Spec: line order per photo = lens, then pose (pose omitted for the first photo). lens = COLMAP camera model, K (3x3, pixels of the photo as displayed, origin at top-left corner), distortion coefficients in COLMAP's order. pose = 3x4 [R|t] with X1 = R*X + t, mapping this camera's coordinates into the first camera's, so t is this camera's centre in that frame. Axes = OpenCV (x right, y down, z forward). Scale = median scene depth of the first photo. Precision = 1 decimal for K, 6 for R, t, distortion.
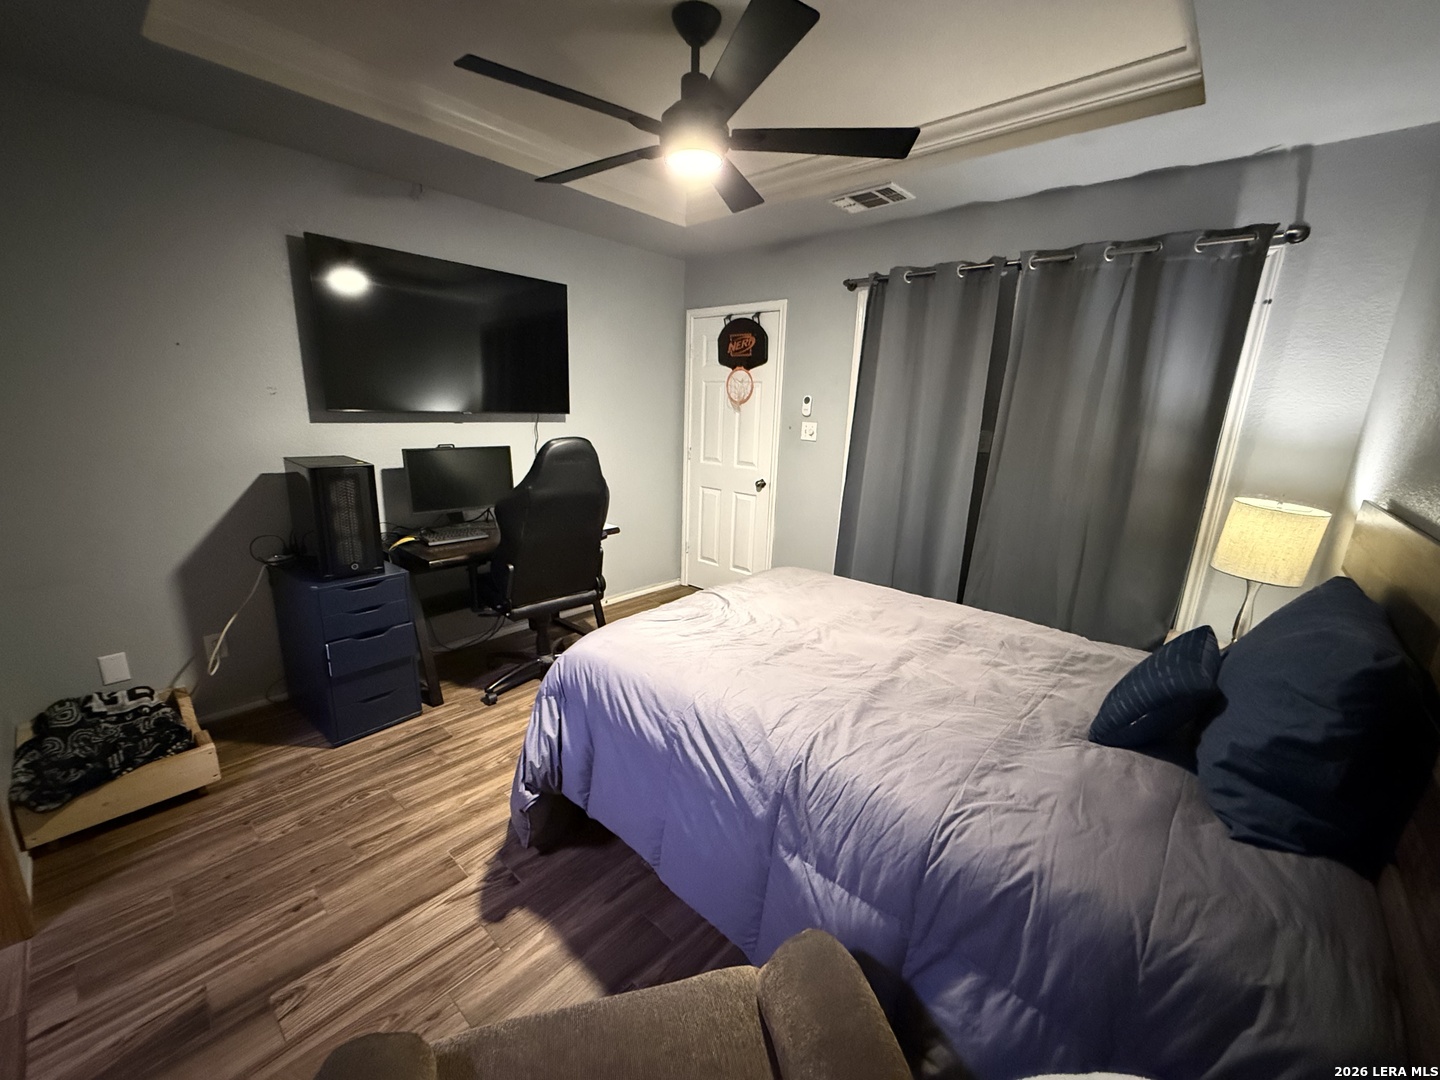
lens RADIAL K [[574.0, 0, 720.7], [0, 574.0, 542.4], [0, 0, 1]] dist [-0.003981, 0.000028]
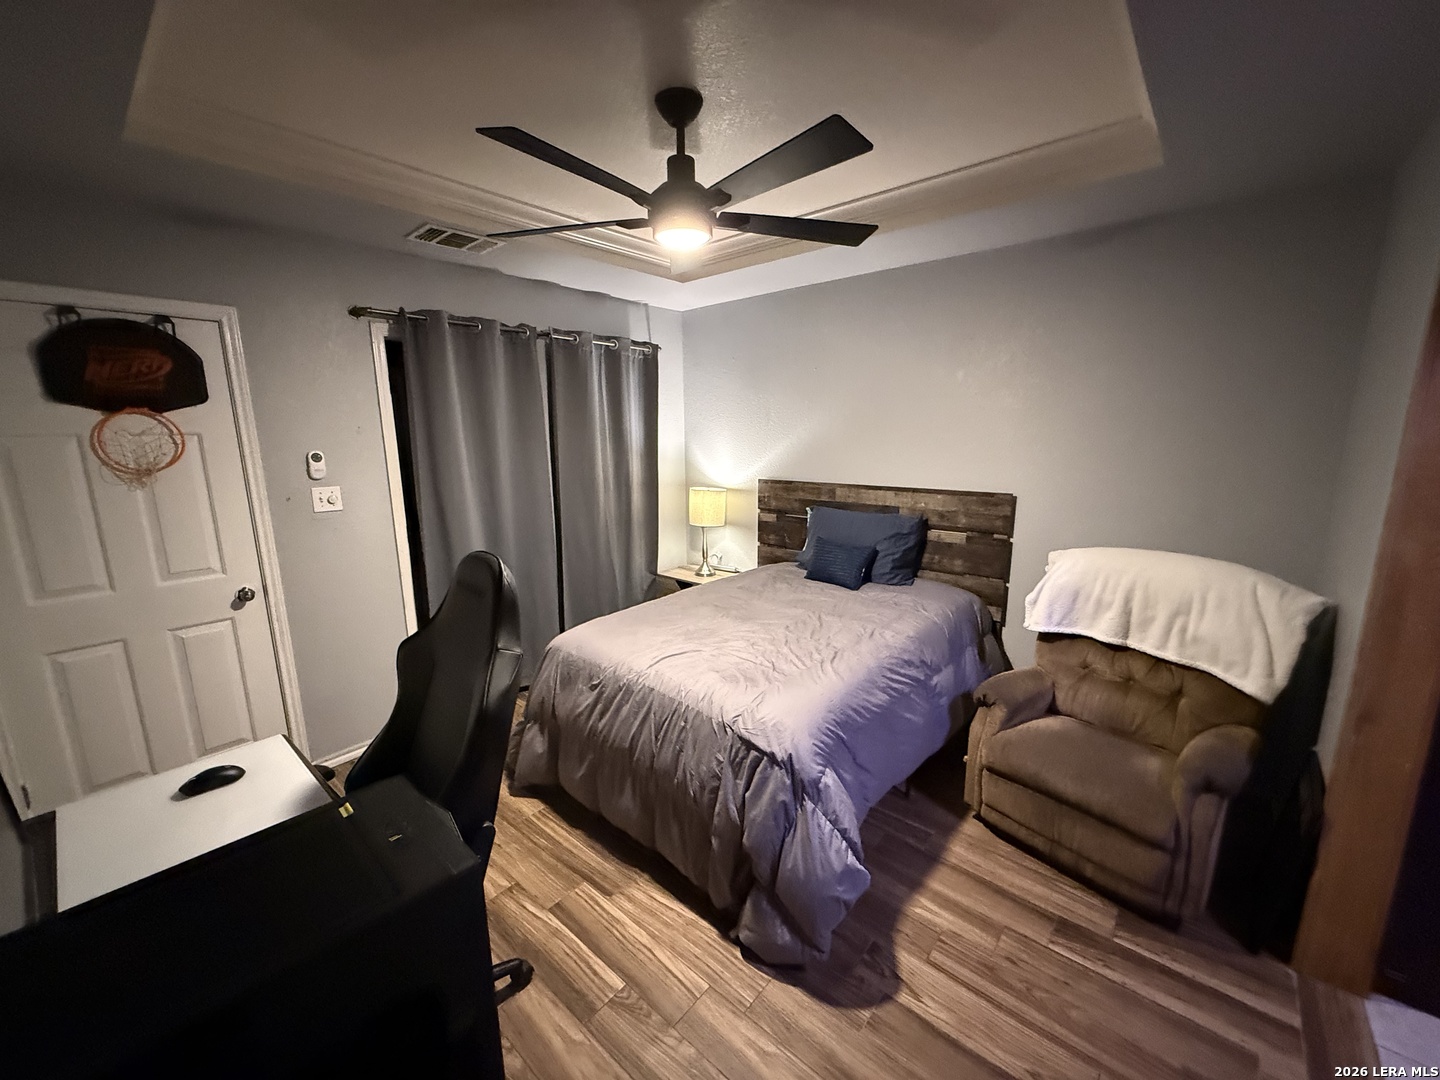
lens RADIAL K [[574.0, 0, 721.6], [0, 574.0, 537.3], [0, 0, 1]] dist [-0.003981, 0.000028]
pose [[-0.011738, -0.219032, 0.975647, -0.571140], [0.248652, 0.944426, 0.215015, -0.180480], [-0.968522, 0.245120, 0.043377, 0.501459]]
